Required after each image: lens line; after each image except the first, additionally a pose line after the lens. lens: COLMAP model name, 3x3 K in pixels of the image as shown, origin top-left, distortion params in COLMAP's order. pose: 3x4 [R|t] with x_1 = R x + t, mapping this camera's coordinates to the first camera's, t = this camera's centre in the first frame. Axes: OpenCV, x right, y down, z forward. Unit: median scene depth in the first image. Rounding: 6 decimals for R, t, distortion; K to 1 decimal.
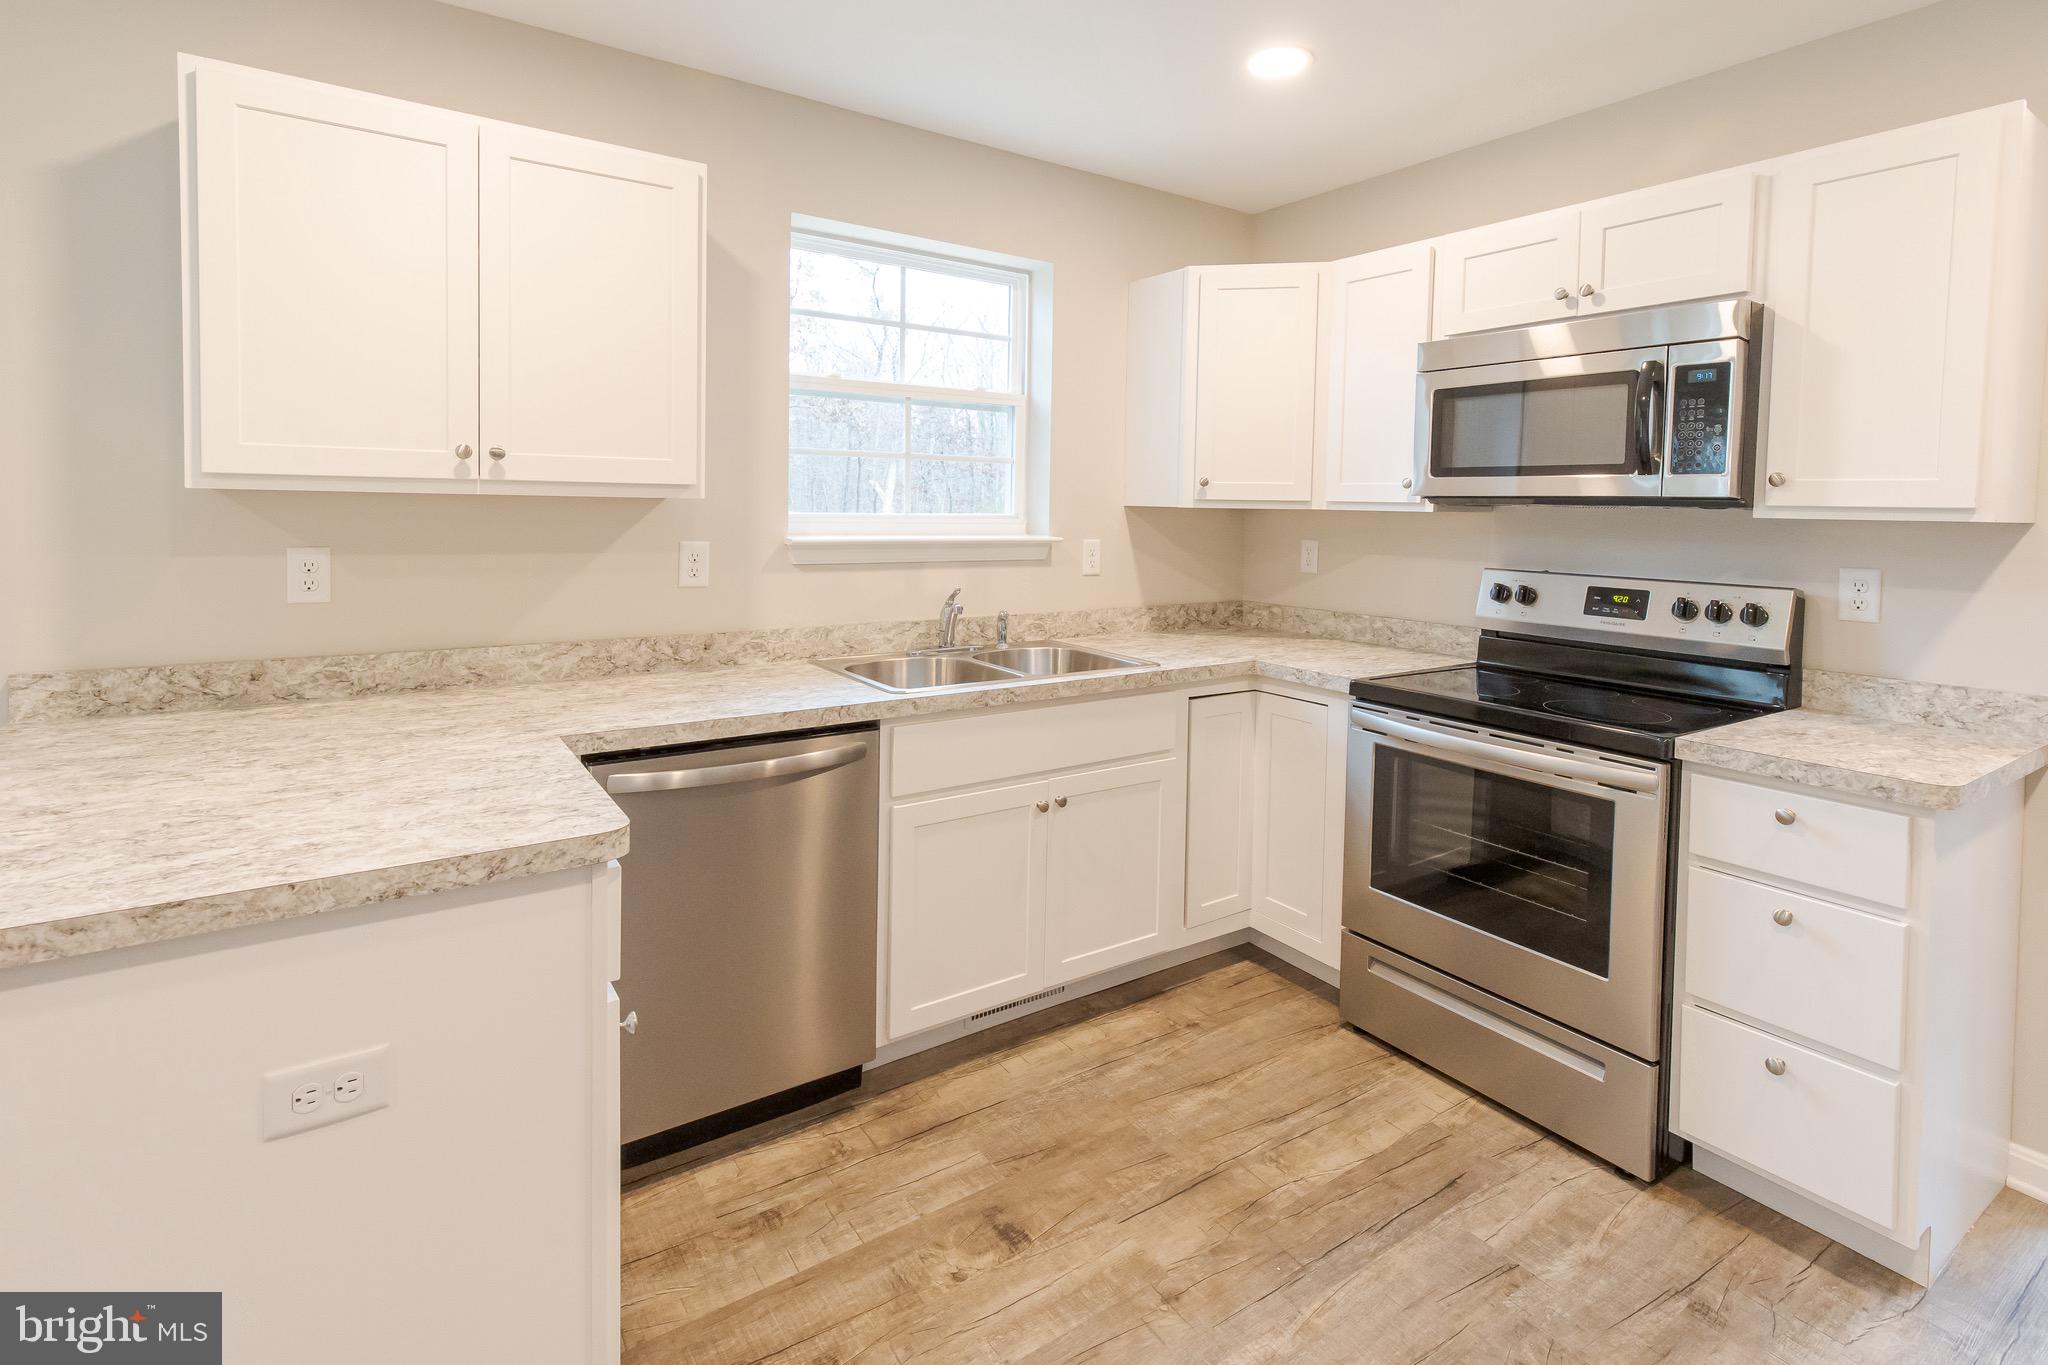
lens RADIAL K [[996.2, 0, 1036.5], [0, 996.2, 536.4], [0, 0, 1]] dist [0.009301, -0.001449]
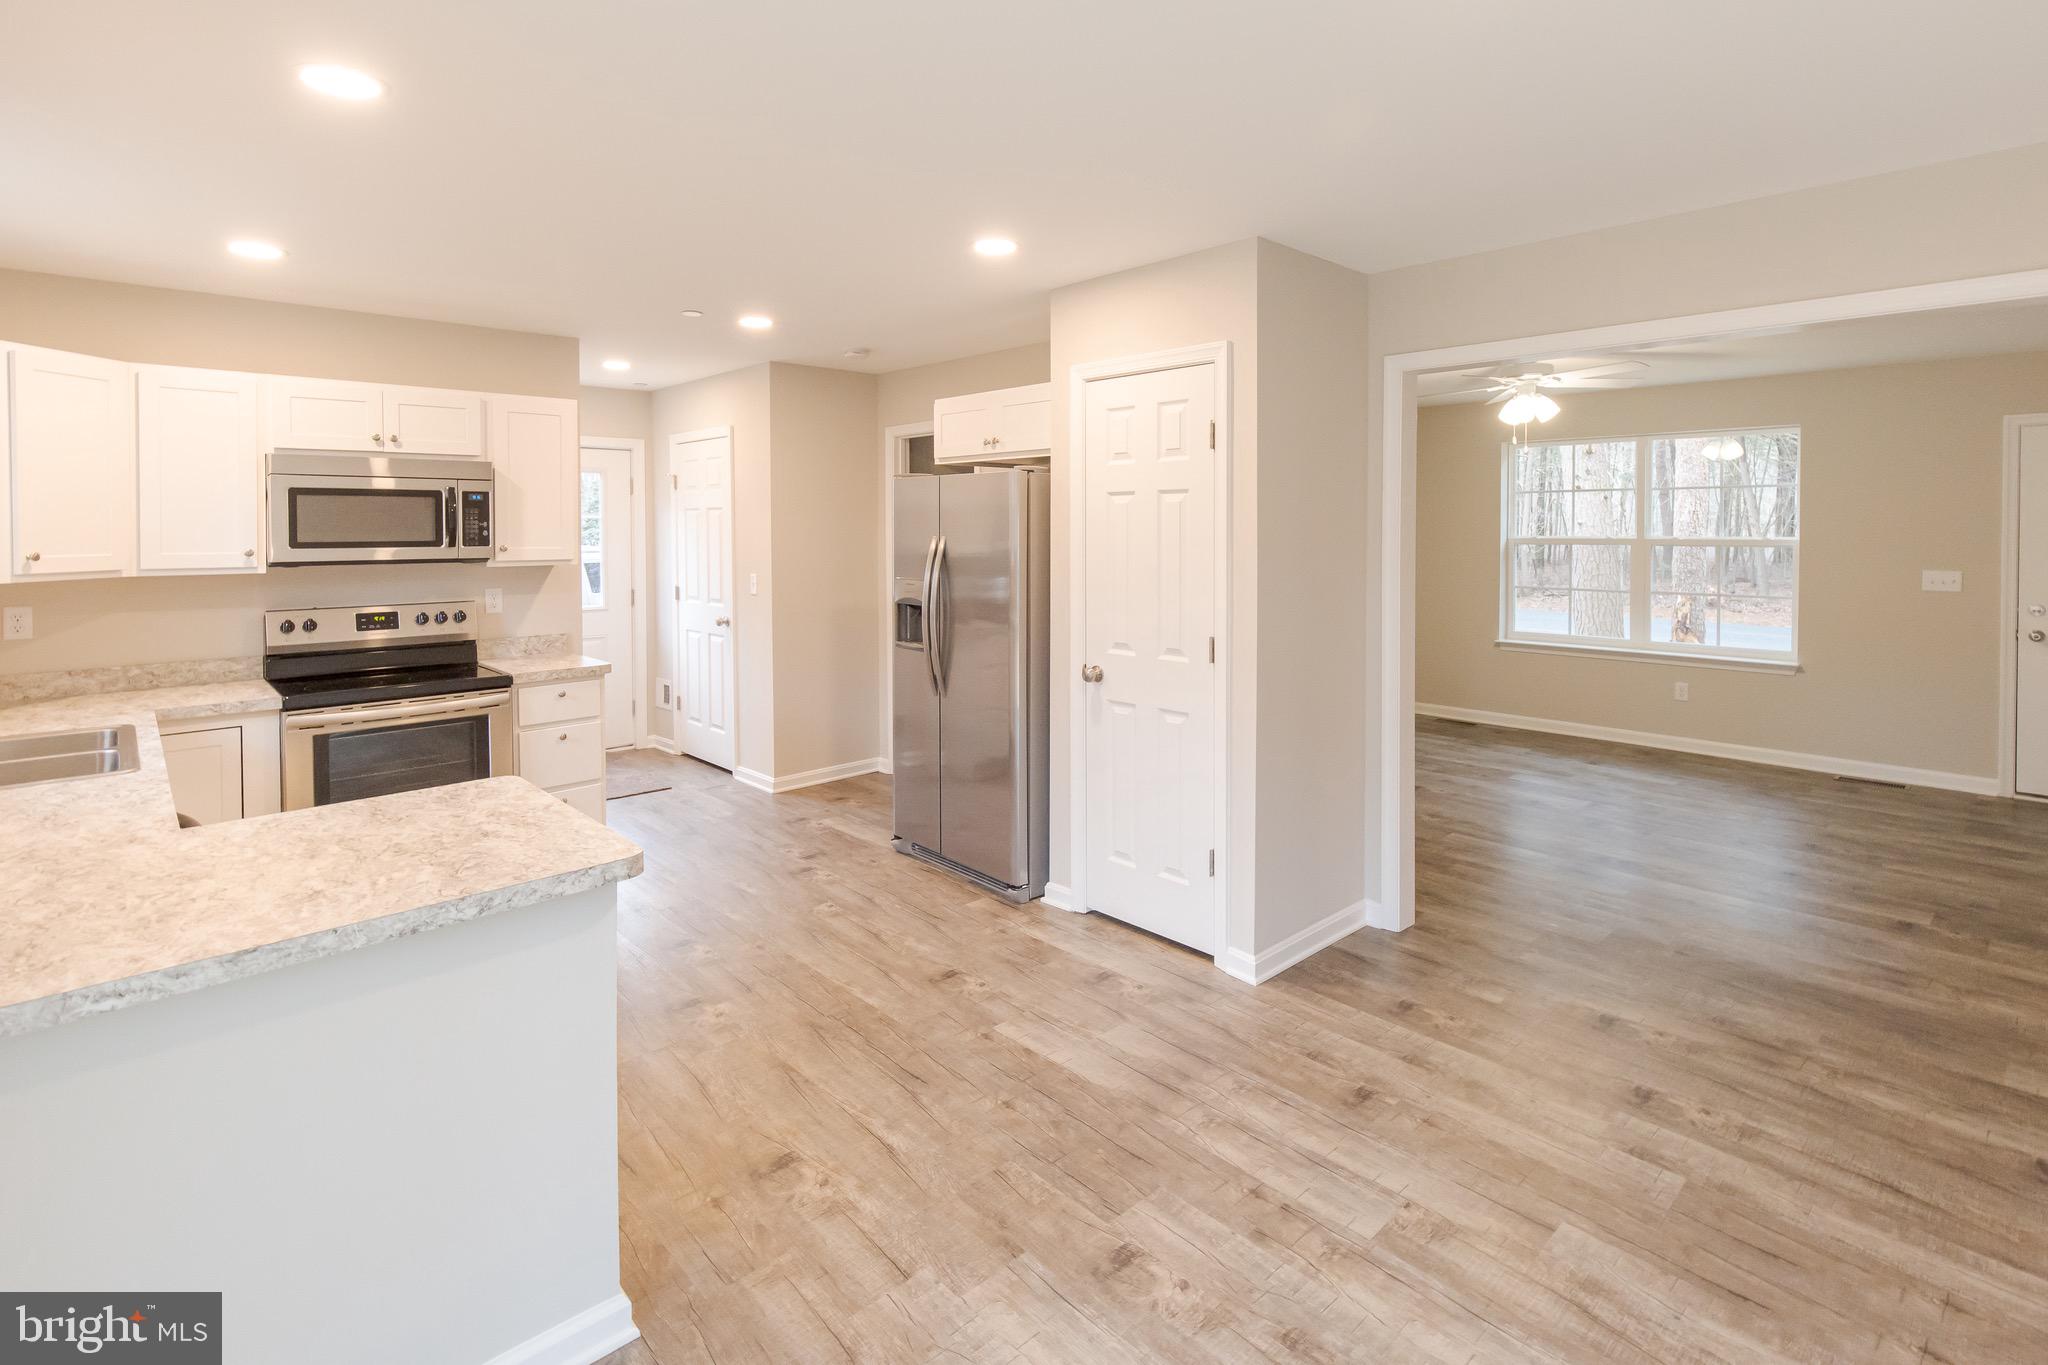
lens RADIAL K [[996.2, 0, 1036.5], [0, 996.2, 536.4], [0, 0, 1]] dist [0.009301, -0.001449]
pose [[-0.152220, -0.027023, 0.987977, -1.380592], [0.033405, 0.998914, 0.032469, -0.103413], [-0.987782, 0.037945, -0.151152, 0.190752]]
